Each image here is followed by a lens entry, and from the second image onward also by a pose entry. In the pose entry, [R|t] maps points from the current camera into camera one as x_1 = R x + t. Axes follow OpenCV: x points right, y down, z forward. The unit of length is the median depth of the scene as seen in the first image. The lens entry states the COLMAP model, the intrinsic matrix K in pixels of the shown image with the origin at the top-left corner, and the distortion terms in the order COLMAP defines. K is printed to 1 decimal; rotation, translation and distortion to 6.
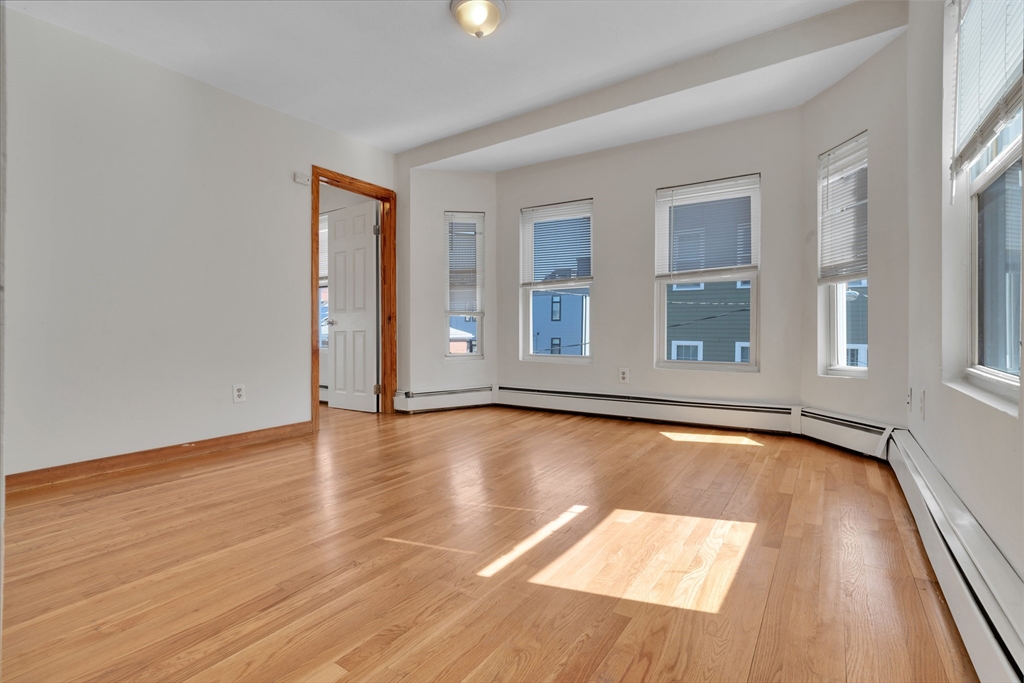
lens RADIAL K [[490.9, 0, 511.2], [0, 490.9, 338.4], [0, 0, 1]] dist [-0.001033, -0.001221]
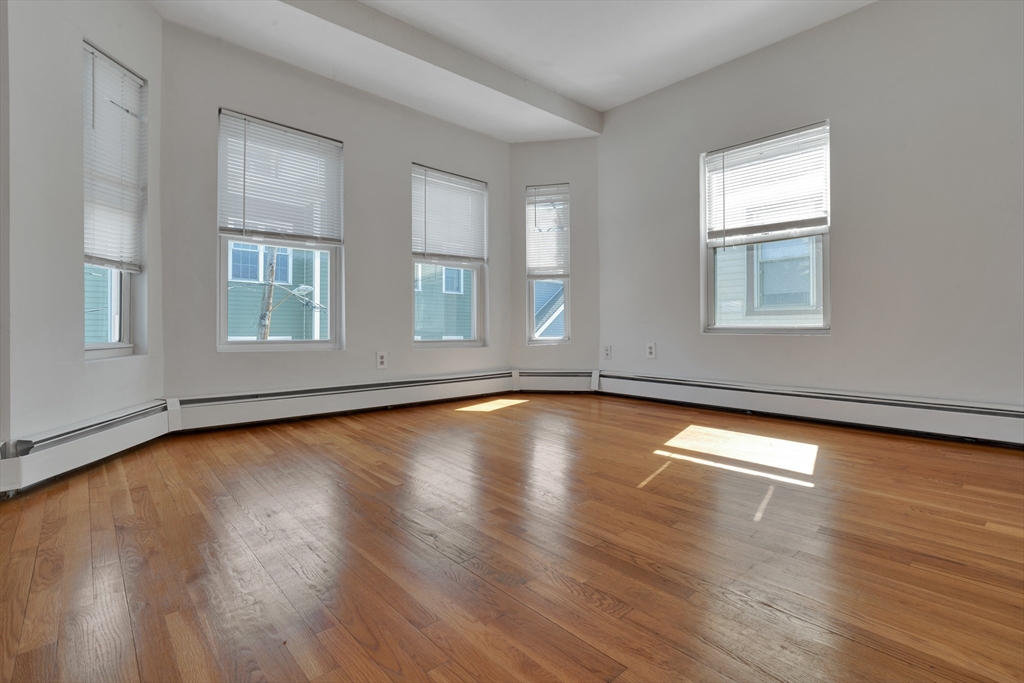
lens RADIAL K [[490.9, 0, 511.2], [0, 490.9, 338.4], [0, 0, 1]] dist [-0.001033, -0.001221]
pose [[0.205823, -0.014541, 0.978481, -0.727885], [0.013028, 0.999842, 0.012118, 0.037050], [-0.978502, 0.010253, 0.205980, 0.744163]]
